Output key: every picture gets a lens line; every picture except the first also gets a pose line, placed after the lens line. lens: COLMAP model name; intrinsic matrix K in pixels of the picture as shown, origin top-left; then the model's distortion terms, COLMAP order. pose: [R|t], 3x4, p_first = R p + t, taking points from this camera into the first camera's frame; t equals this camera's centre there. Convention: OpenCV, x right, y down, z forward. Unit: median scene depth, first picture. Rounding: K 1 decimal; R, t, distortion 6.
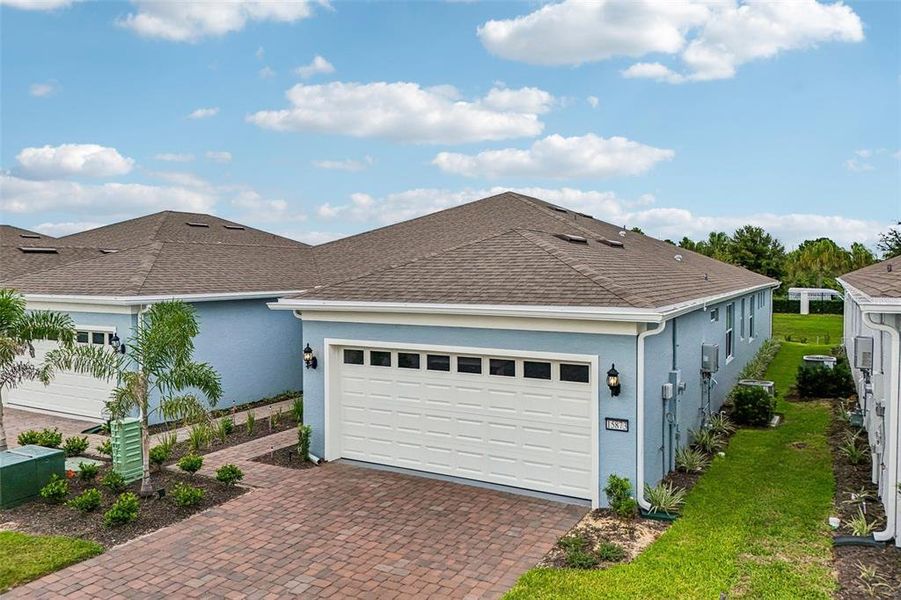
lens RADIAL K [[677.7, 0, 451.5], [0, 677.7, 295.3], [0, 0, 1]] dist [0.037210, -0.021189]
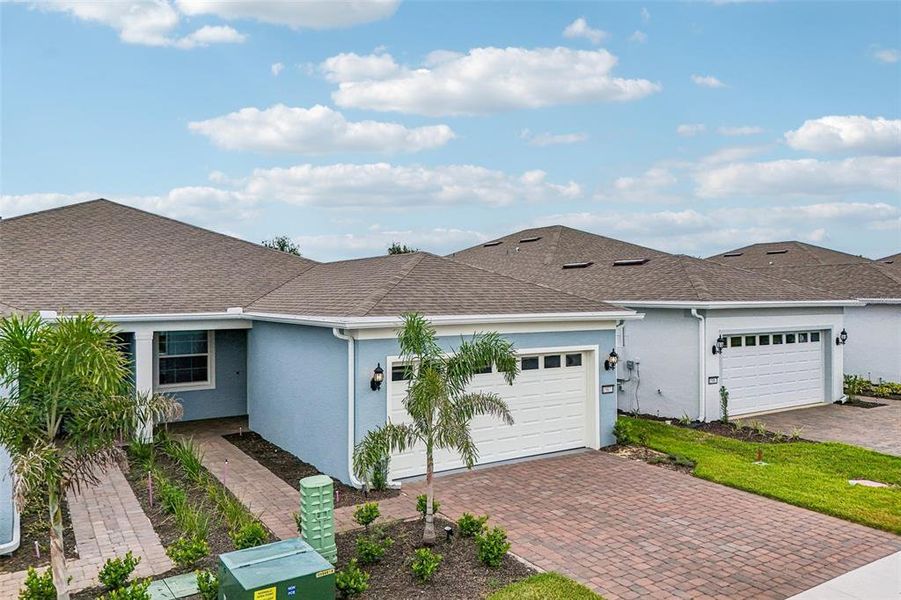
lens RADIAL K [[677.7, 0, 450.2], [0, 677.7, 292.6], [0, 0, 1]] dist [0.037210, -0.021189]
pose [[0.471040, 0.001111, 0.882111, -1.244594], [0.037146, 0.999087, -0.021094, -0.005843], [-0.881330, 0.042703, 0.470568, 0.581238]]
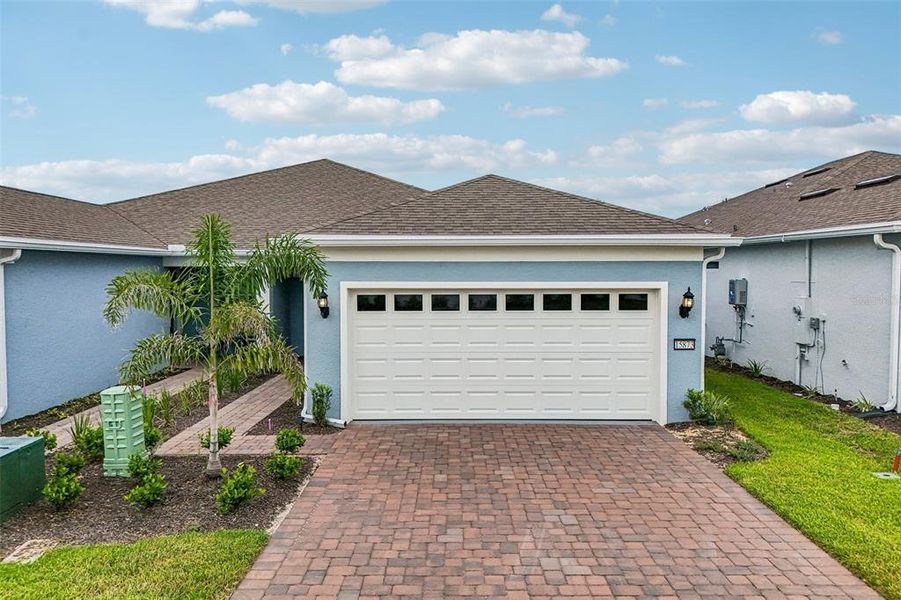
lens RADIAL K [[677.7, 0, 449.6], [0, 677.7, 303.1], [0, 0, 1]] dist [0.037210, -0.021189]
pose [[0.874481, -0.023685, 0.484481, -0.604508], [0.018040, 0.999704, 0.016313, 0.098652], [-0.484724, -0.005525, 0.874650, 0.227796]]
